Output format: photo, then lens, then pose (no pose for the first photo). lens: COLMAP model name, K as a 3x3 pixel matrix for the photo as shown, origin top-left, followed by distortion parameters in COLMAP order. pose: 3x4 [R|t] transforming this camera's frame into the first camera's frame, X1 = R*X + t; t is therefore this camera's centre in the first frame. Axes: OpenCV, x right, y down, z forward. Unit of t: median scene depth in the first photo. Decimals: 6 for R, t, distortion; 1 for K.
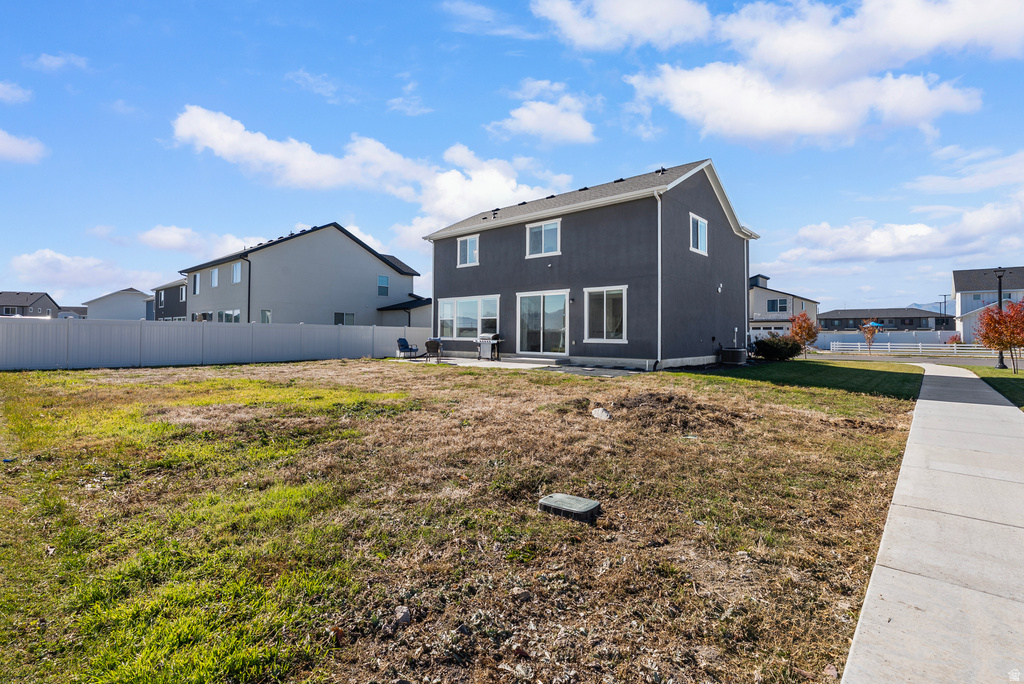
lens RADIAL K [[468.6, 0, 510.1], [0, 468.6, 333.0], [0, 0, 1]] dist [0.003952, -0.001396]
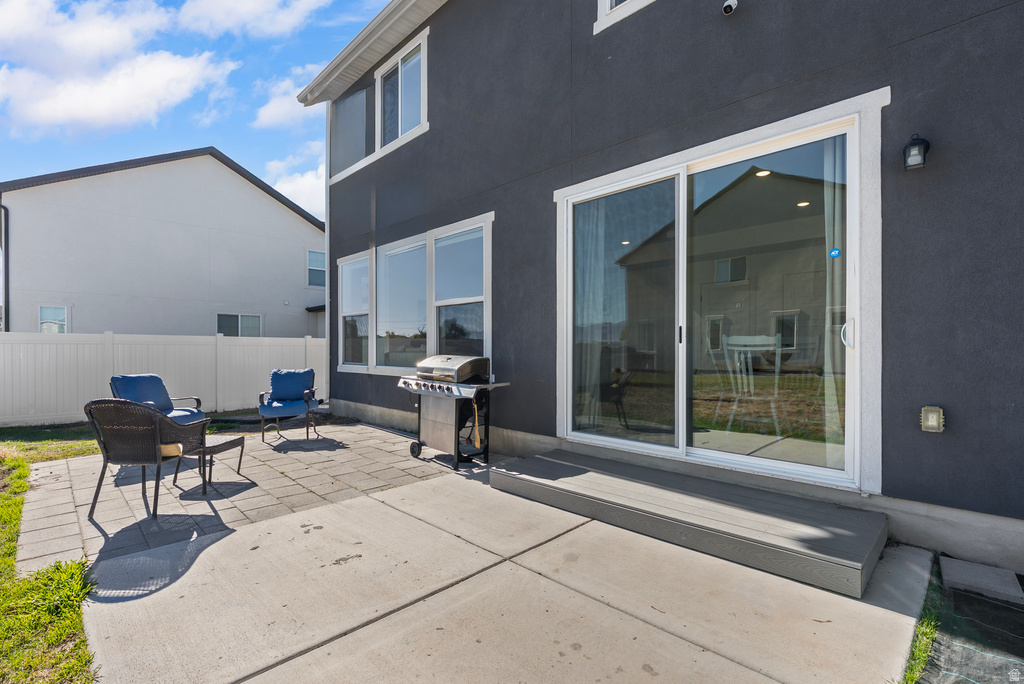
lens RADIAL K [[468.6, 0, 513.4], [0, 468.6, 347.6], [0, 0, 1]] dist [0.003952, -0.001396]
pose [[0.998137, -0.010295, -0.060131, 0.005389], [0.010615, 0.999931, 0.005000, -0.004923], [0.060076, -0.005629, 0.998178, 0.748567]]
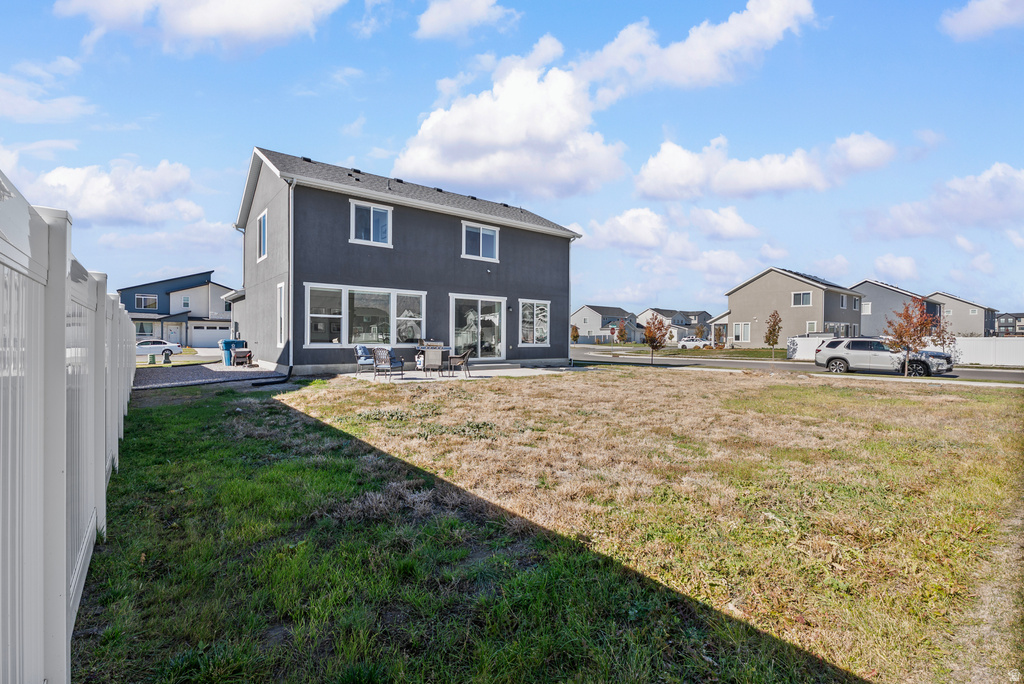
lens RADIAL K [[468.6, 0, 511.5], [0, 468.6, 344.1], [0, 0, 1]] dist [0.003952, -0.001396]
pose [[0.170442, -0.018080, 0.985202, -0.839304], [-0.010006, 0.999748, 0.020078, -0.007757], [-0.985317, -0.013281, 0.170218, 0.727982]]
